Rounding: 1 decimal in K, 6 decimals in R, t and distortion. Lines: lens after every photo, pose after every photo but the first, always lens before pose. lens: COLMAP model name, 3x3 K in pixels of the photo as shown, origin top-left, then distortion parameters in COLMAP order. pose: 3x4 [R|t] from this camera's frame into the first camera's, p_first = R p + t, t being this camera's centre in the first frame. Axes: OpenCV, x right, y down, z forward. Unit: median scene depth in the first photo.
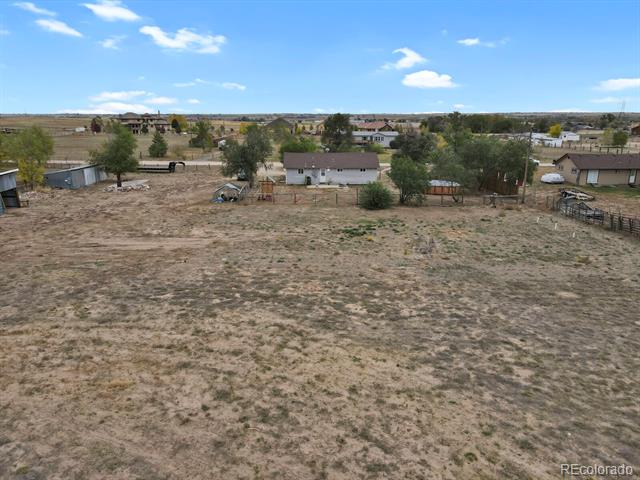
lens RADIAL K [[469.3, 0, 320.0], [0, 469.3, 240.0], [0, 0, 1]] dist [-0.006851, 0.034894]
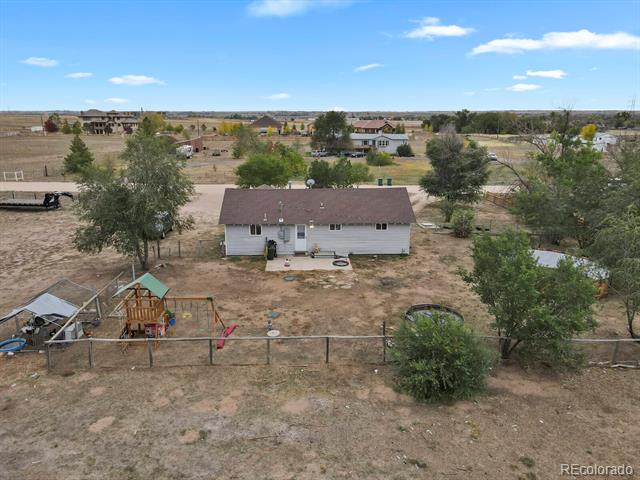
lens RADIAL K [[469.3, 0, 320.0], [0, 469.3, 240.0], [0, 0, 1]] dist [-0.006851, 0.034894]
pose [[0.999924, -0.001432, 0.012222, 0.005443], [0.001372, 0.999987, 0.004952, -0.036773], [-0.012229, -0.004935, 0.999913, 0.135284]]
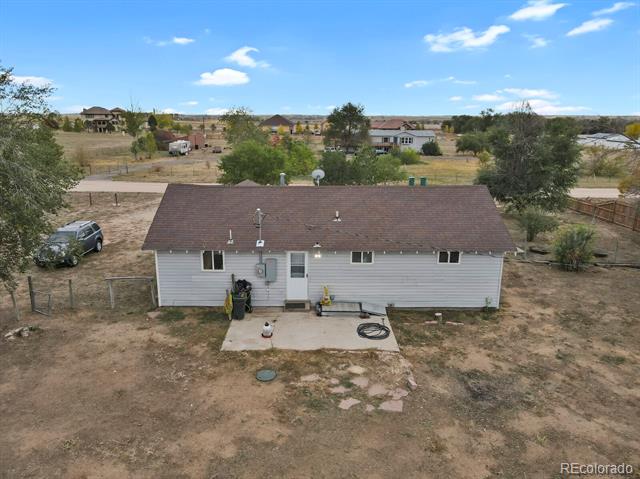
lens RADIAL K [[469.3, 0, 320.0], [0, 469.3, 239.5], [0, 0, 1]] dist [-0.006851, 0.034894]
pose [[0.999819, 0.010895, -0.015606, 0.006135], [-0.010960, 0.999932, -0.004061, -0.041995], [0.015561, 0.004232, 0.999870, 0.196836]]
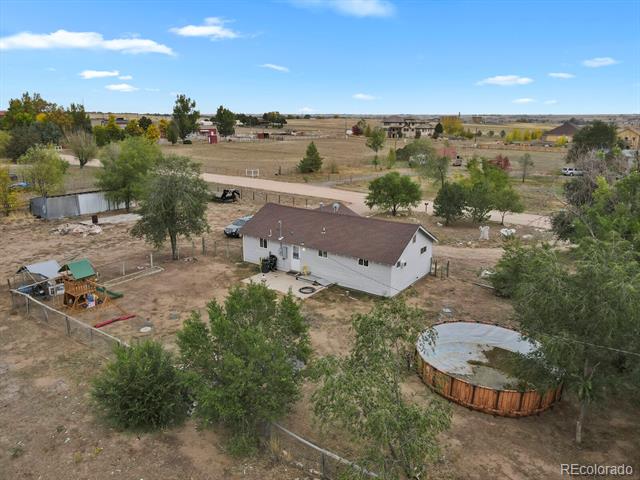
lens RADIAL K [[469.3, 0, 320.0], [0, 469.3, 240.0], [0, 0, 1]] dist [-0.006851, 0.034894]
pose [[0.795780, 0.162645, -0.583336, 0.086506], [-0.163226, 0.985216, 0.052027, -0.050224], [0.583174, 0.053813, 0.810563, 0.160386]]
